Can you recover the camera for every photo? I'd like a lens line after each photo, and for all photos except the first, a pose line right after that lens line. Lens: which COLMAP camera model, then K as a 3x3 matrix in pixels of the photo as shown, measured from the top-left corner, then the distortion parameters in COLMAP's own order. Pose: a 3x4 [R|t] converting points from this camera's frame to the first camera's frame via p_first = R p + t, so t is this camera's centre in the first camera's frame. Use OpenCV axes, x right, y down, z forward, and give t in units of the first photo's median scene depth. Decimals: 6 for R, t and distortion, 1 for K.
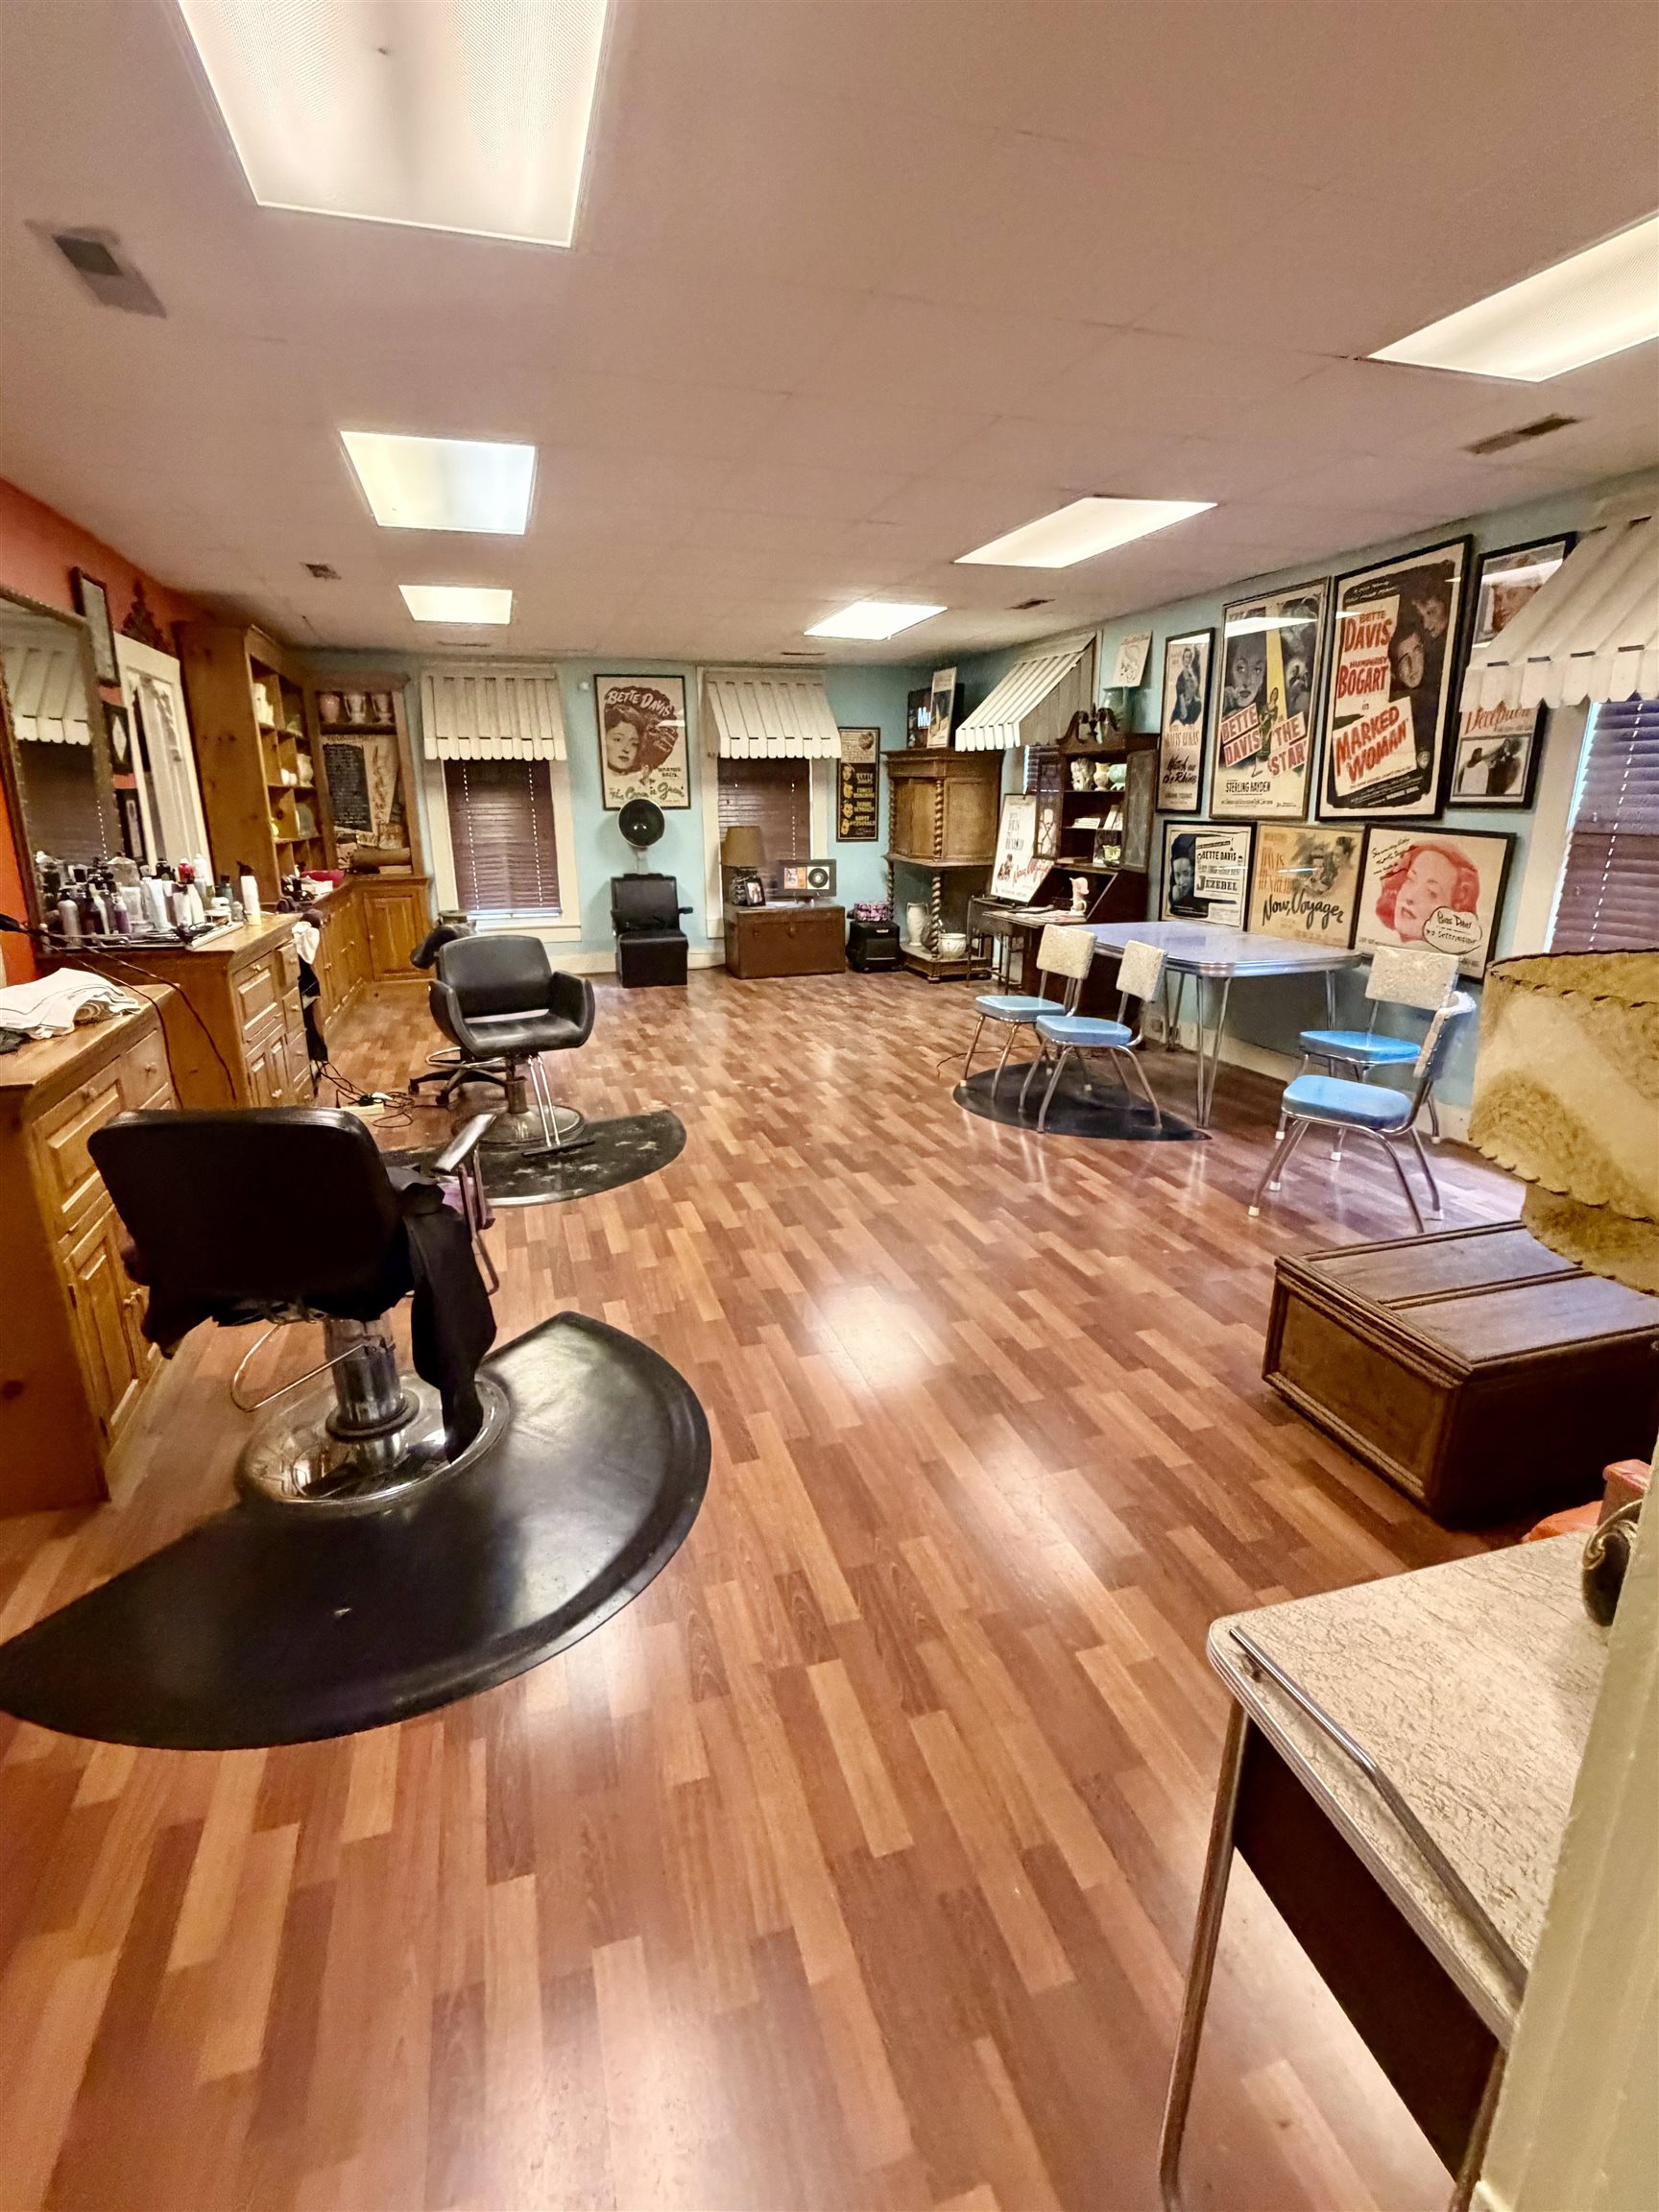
lens RADIAL K [[1043.1, 0, 827.9], [0, 1043.1, 1102.7], [0, 0, 1]] dist [0.002150, 0.000552]
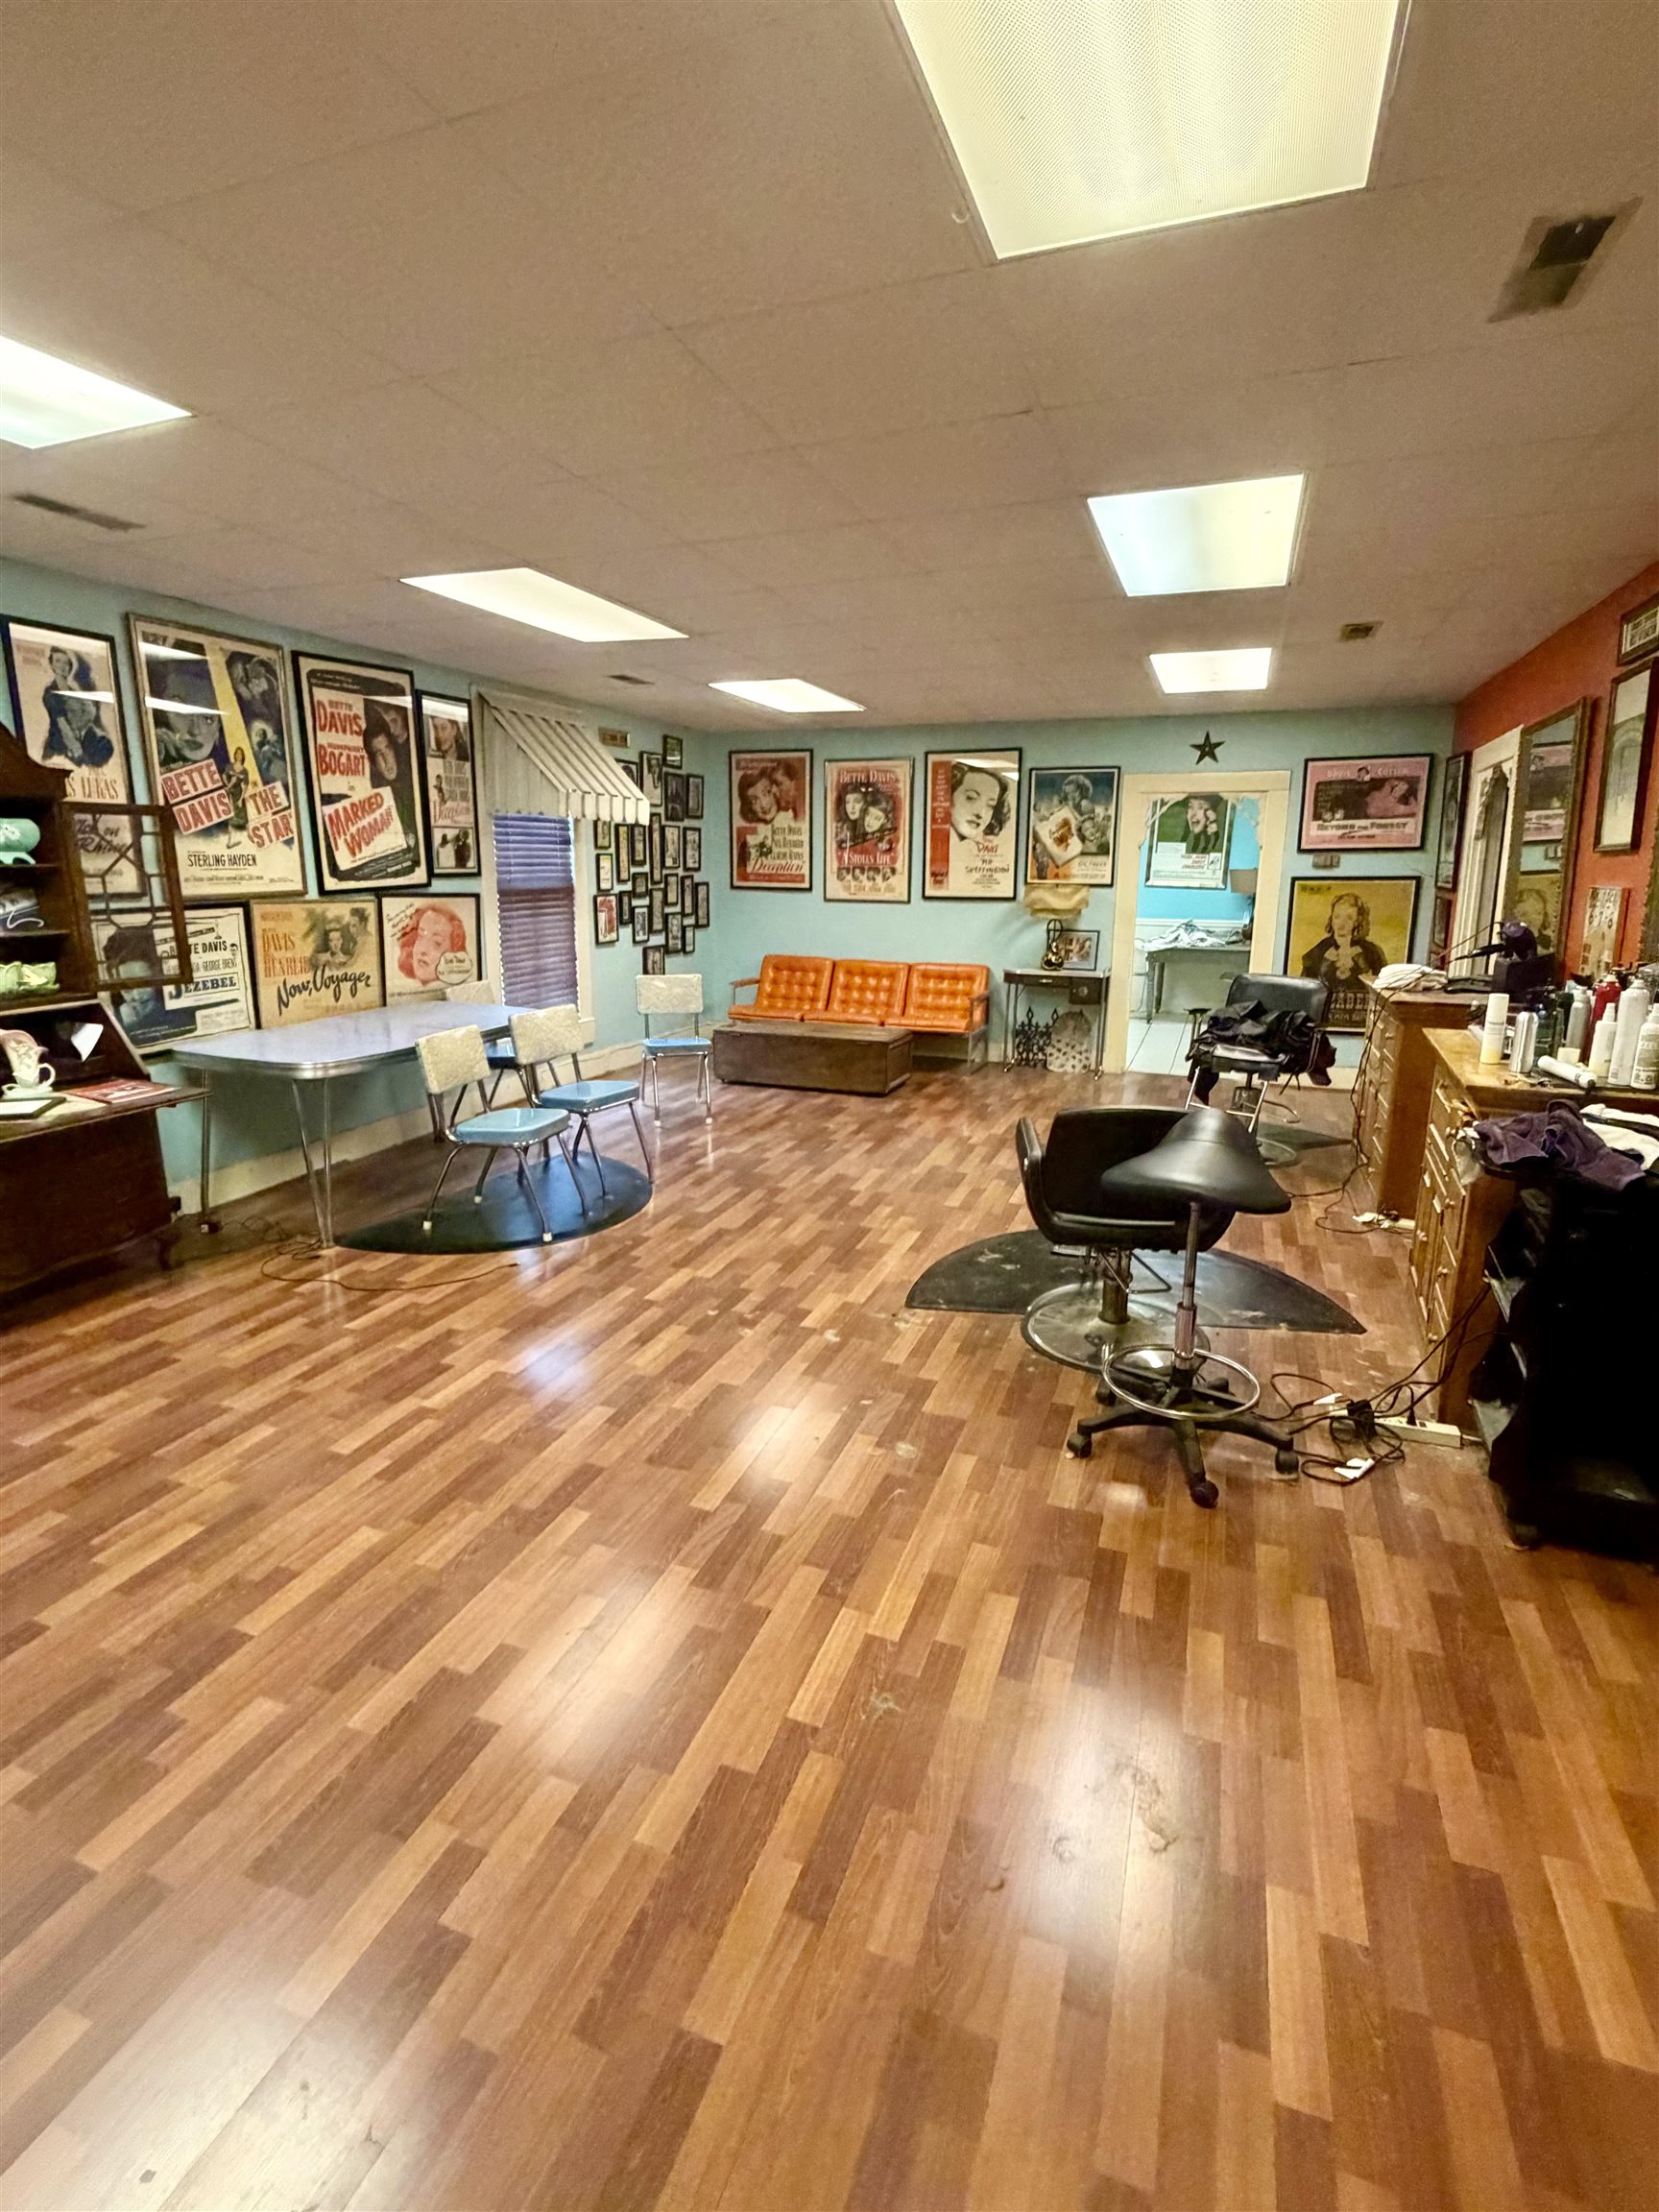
lens RADIAL K [[1043.1, 0, 831.3], [0, 1043.1, 1099.3], [0, 0, 1]] dist [0.002150, 0.000552]
pose [[-0.785387, -0.138924, 0.603215, -0.546490], [0.175175, 0.884772, 0.431847, -0.454428], [-0.593701, 0.444835, -0.670552, 1.507298]]
